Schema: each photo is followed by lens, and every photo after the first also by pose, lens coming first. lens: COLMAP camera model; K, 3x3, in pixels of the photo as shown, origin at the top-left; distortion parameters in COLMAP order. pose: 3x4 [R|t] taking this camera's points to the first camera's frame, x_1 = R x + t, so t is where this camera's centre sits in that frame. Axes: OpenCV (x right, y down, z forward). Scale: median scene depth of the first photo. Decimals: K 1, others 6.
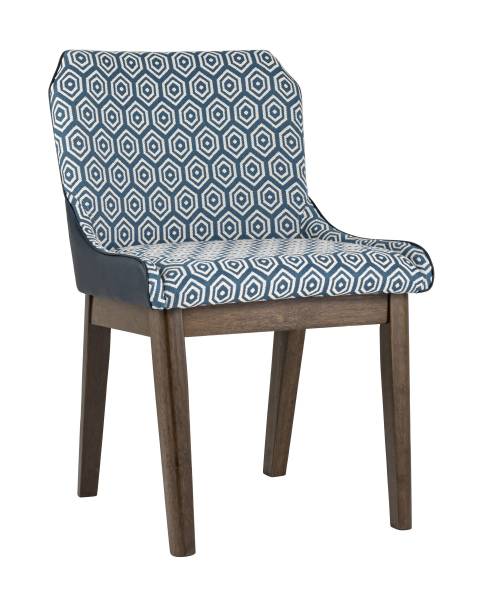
lens RADIAL K [[1519.5, 0, 239.2], [0, 1519.5, 296.4], [0, 0, 1]] dist [-0.095473, 0.000000]
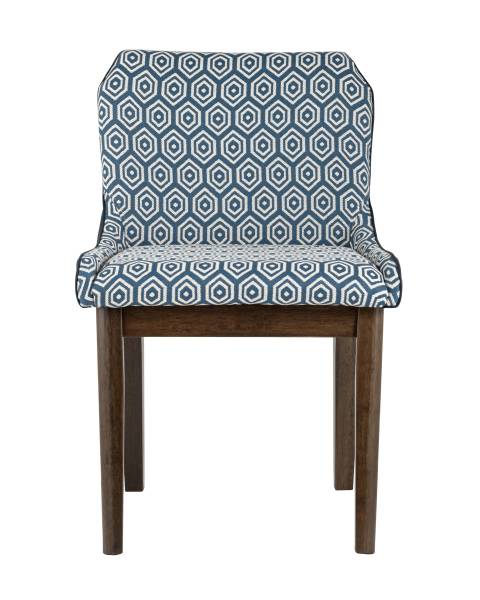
lens RADIAL K [[1519.5, 0, 239.5], [0, 1519.5, 303.5], [0, 0, 1]] dist [-0.095473, 0.000000]
pose [[0.948297, 0.059576, -0.311744, 0.281163], [-0.058901, 0.998197, 0.011591, -0.009086], [0.311872, 0.007370, 0.950095, 0.058858]]
